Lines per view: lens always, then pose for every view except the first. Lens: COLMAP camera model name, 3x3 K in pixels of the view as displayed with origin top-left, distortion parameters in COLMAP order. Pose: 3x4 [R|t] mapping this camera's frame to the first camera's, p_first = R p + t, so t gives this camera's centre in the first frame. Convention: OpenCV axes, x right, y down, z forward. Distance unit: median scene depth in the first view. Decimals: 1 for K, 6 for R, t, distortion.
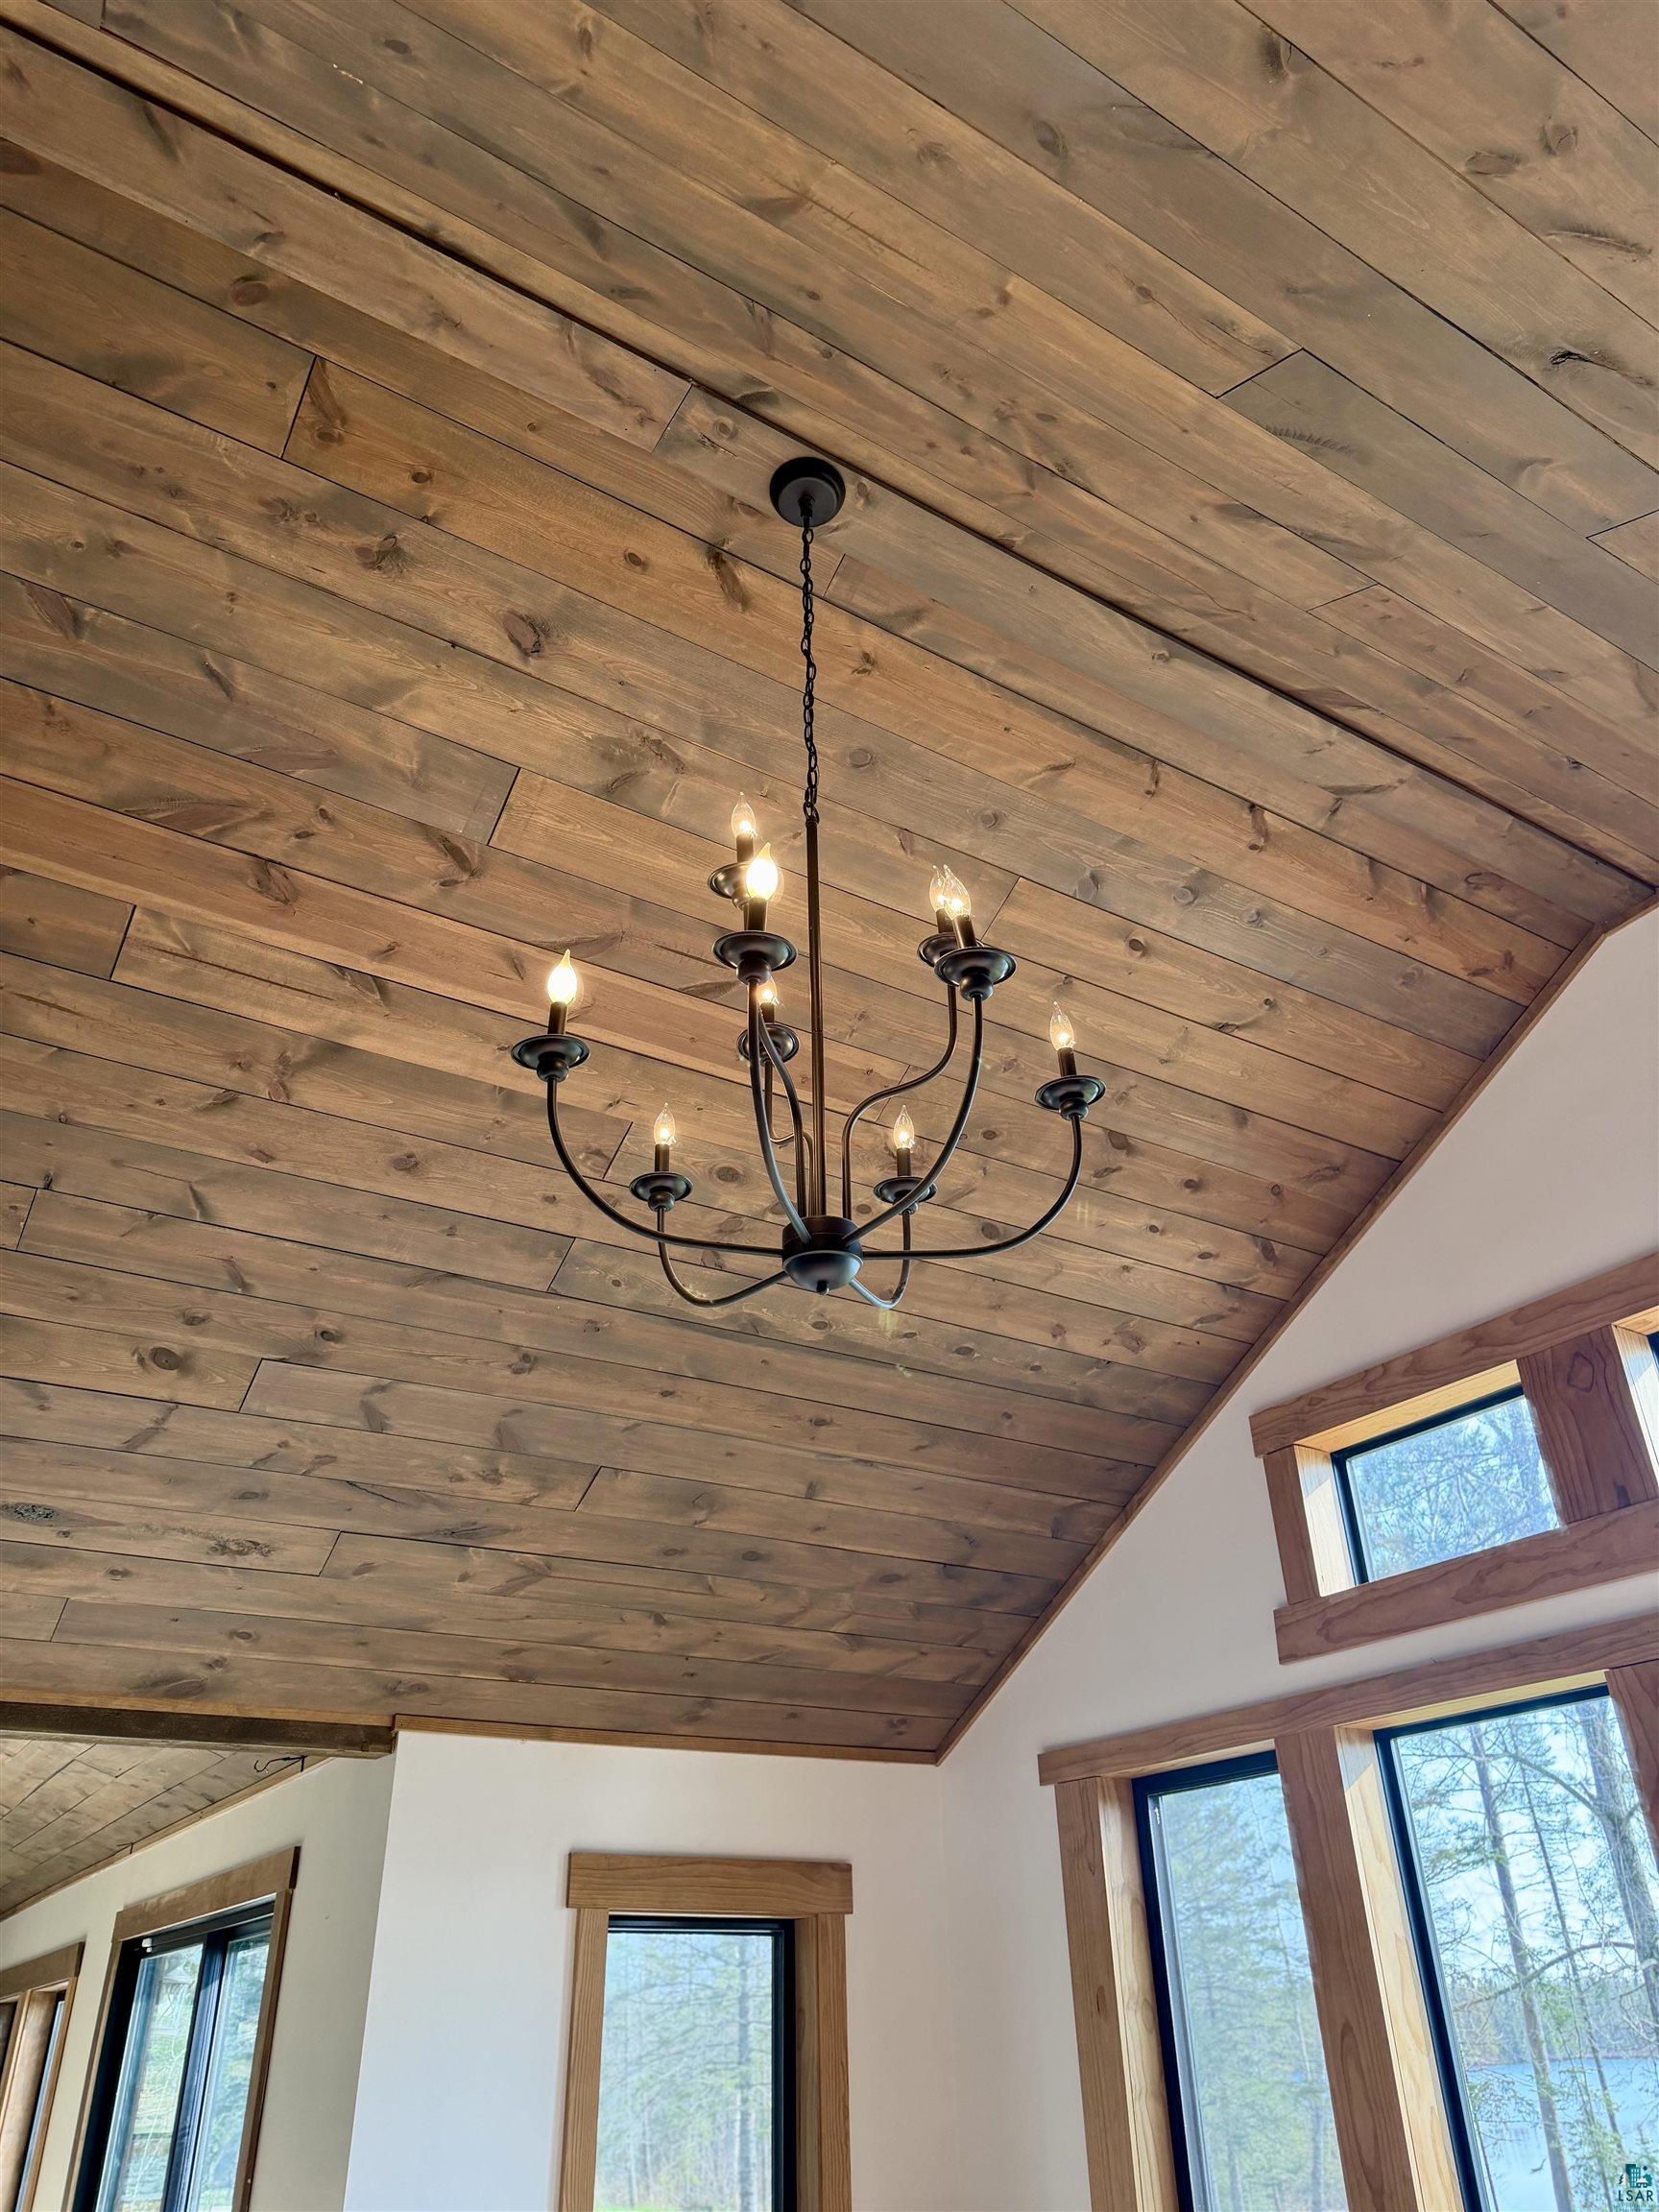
lens RADIAL K [[1563.0, 0, 817.6], [0, 1563.0, 1078.2], [0, 0, 1]] dist [0.071126, -0.076193]
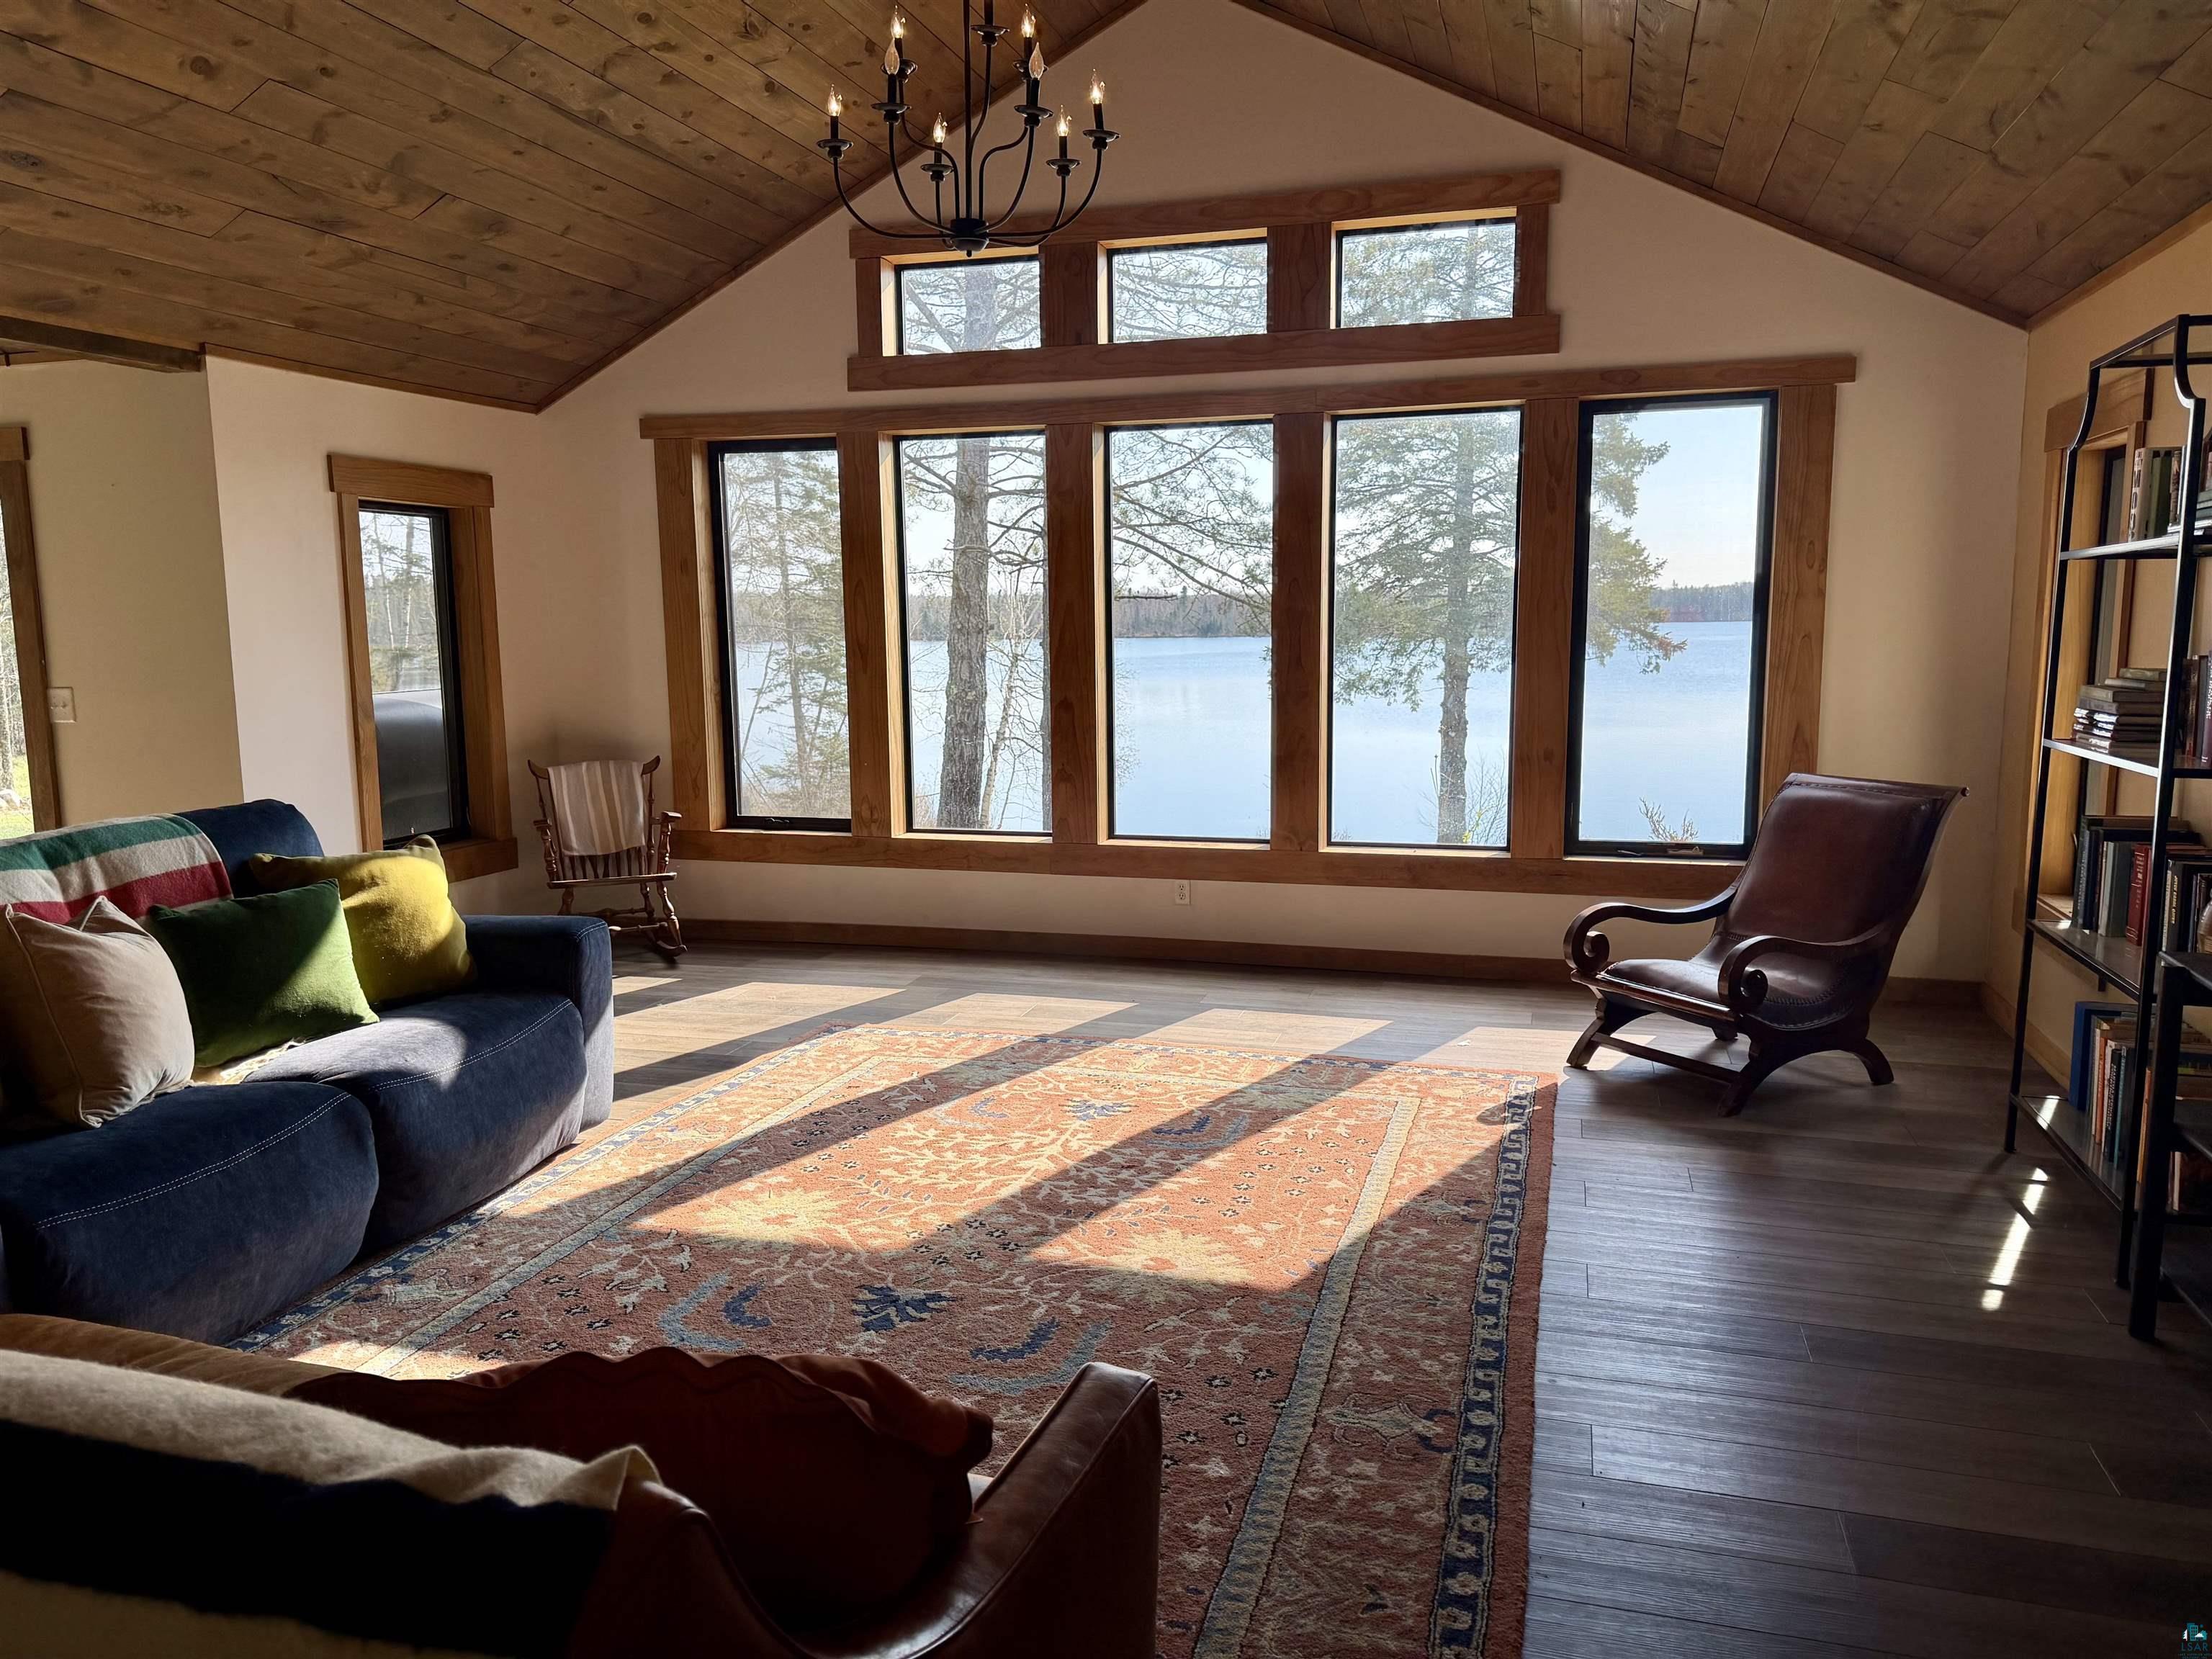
lens RADIAL K [[1558.4, 0, 1111.7], [0, 1558.4, 830.5], [0, 0, 1]] dist [0.100251, -0.147624]
pose [[0.747020, -0.074239, 0.660643, -0.589114], [-0.352904, 0.797888, 0.488706, -0.157045], [-0.563400, -0.598217, 0.569839, -0.353317]]
